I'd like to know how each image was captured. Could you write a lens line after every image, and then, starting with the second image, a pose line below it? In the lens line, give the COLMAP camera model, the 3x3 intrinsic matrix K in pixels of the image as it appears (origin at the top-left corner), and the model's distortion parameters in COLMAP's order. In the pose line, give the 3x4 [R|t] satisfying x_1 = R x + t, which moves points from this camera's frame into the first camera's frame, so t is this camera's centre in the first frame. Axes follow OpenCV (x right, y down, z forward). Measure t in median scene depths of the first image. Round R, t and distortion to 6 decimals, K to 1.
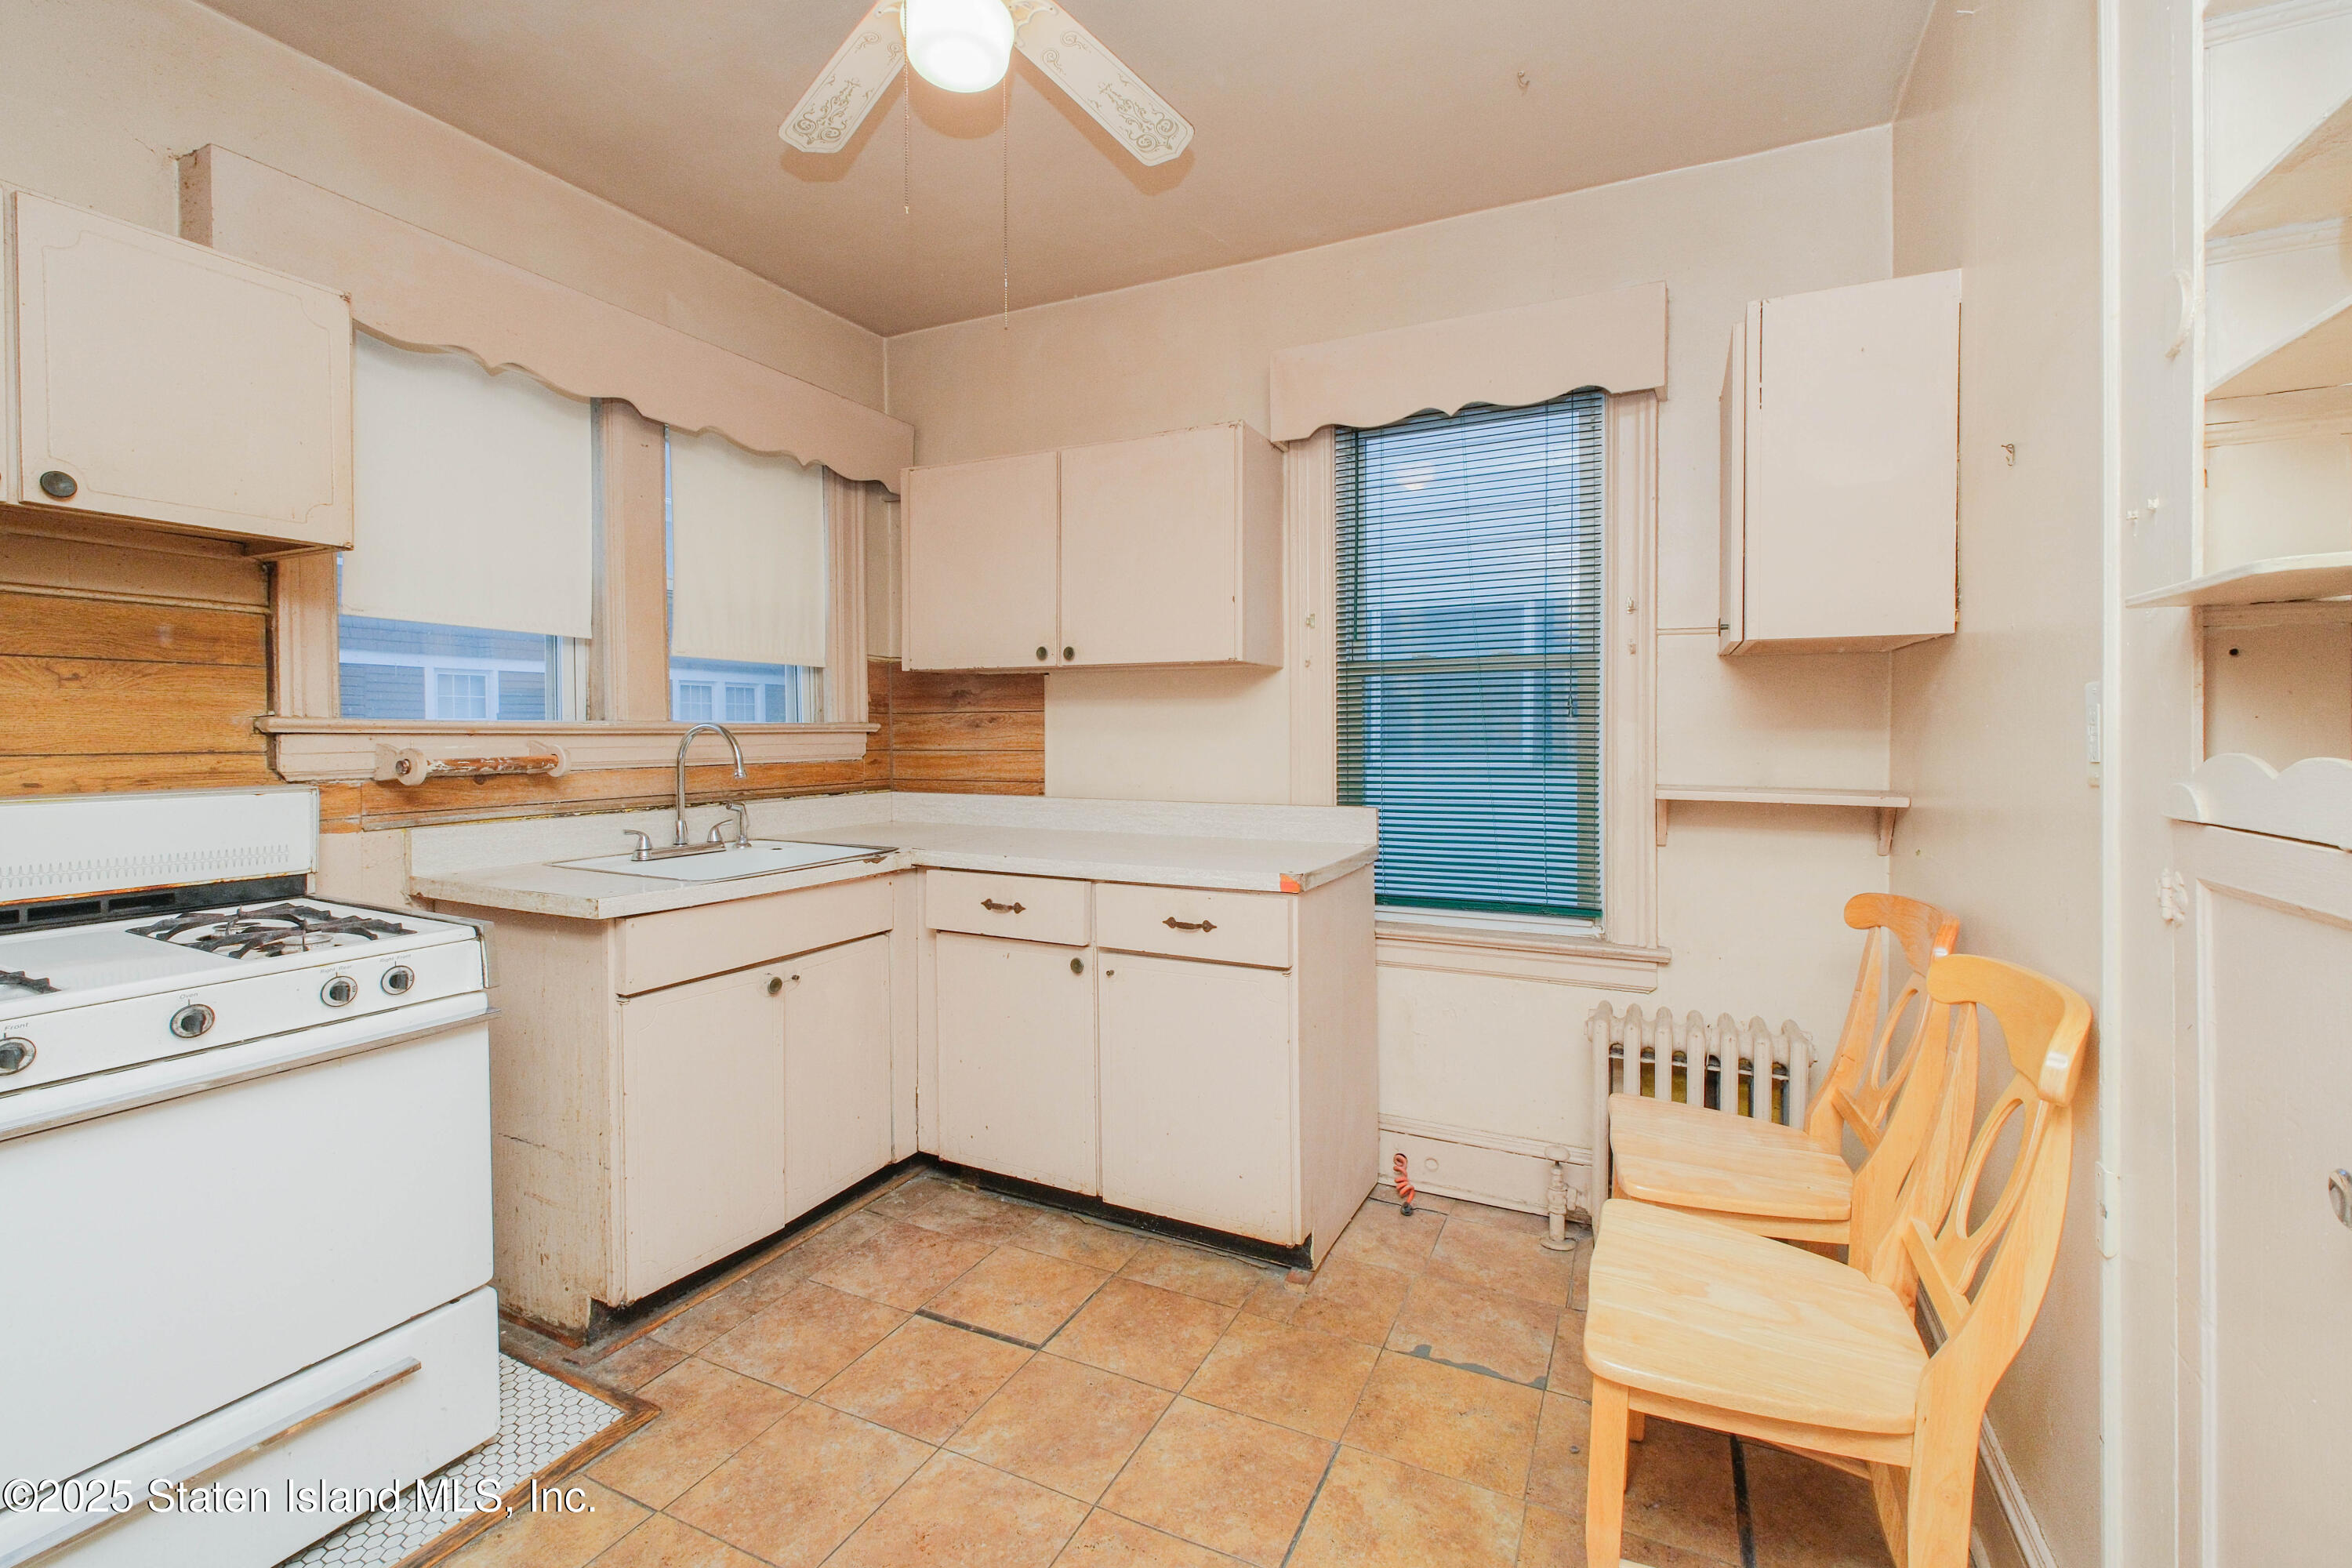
lens RADIAL K [[975.0, 0, 1168.5], [0, 975.0, 777.1], [0, 0, 1]] dist [-0.003296, 0.000093]
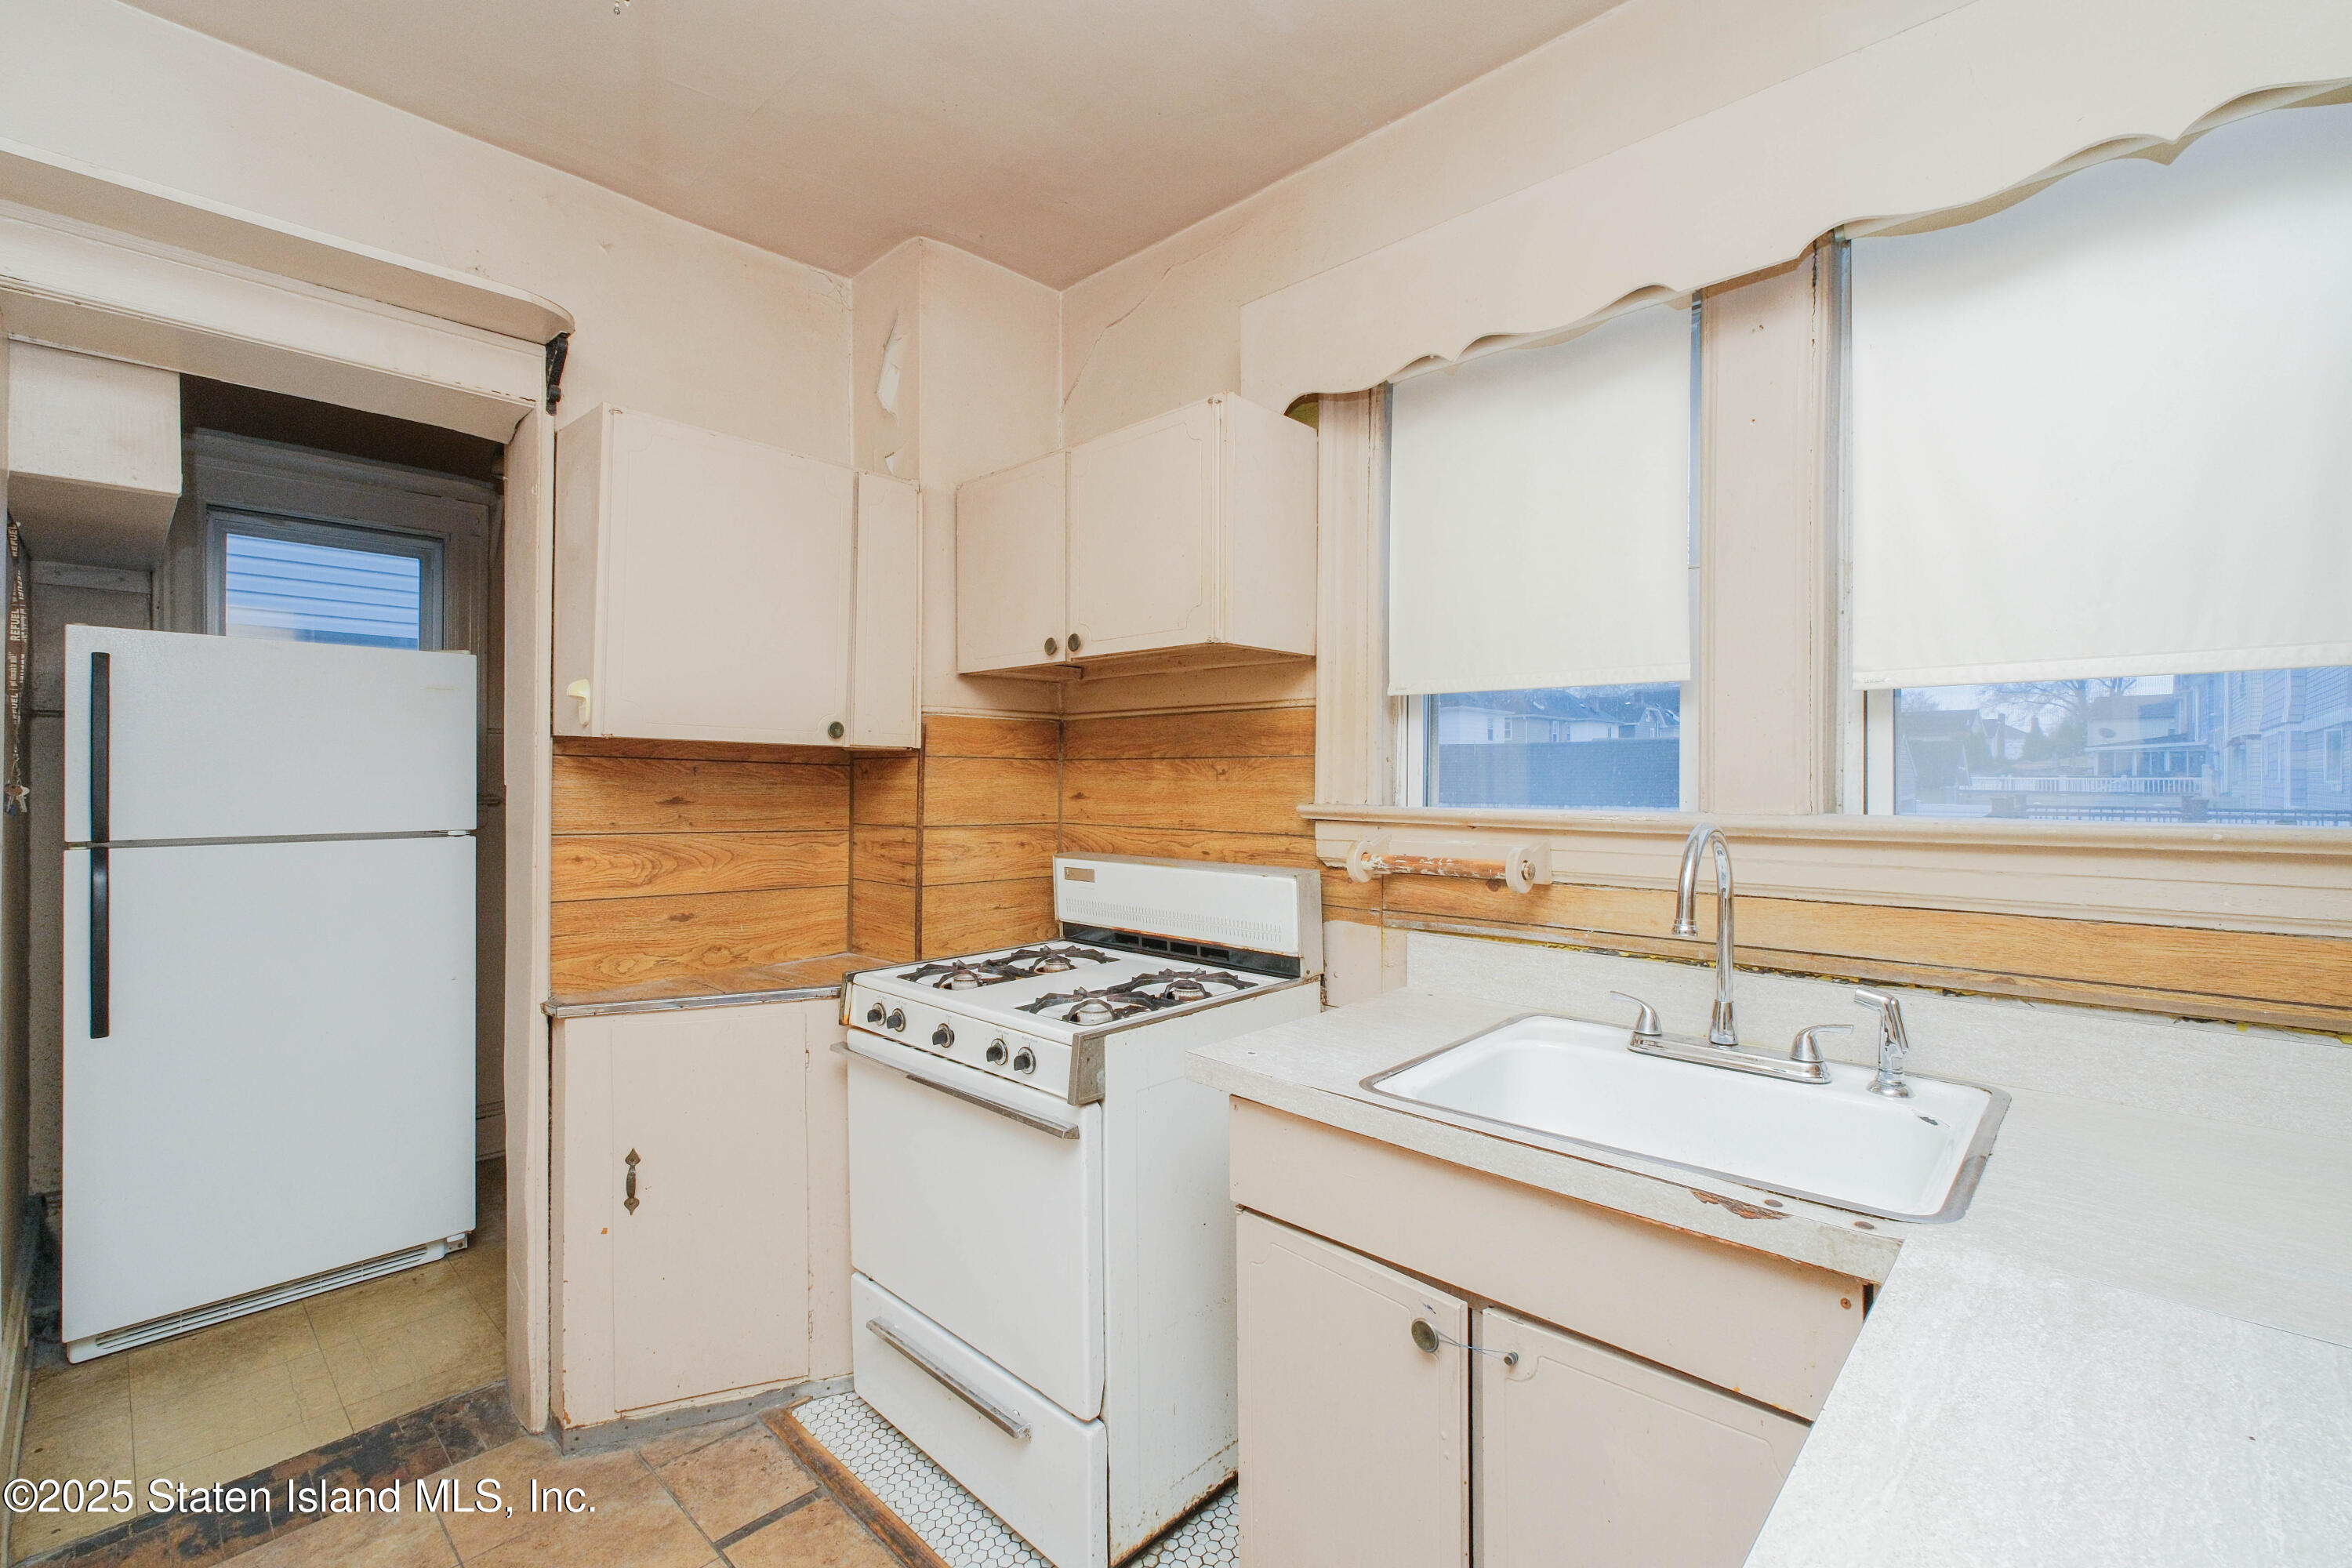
lens RADIAL K [[1012.5, 0, 1176.0], [0, 1012.5, 784.0], [0, 0, 1]] dist [-0.001223, 0.000002]
pose [[-0.287142, -0.000305, -0.957888, 0.175452], [-0.049854, 0.998649, 0.014626, -0.094964], [0.956590, 0.051955, -0.286769, 1.213146]]
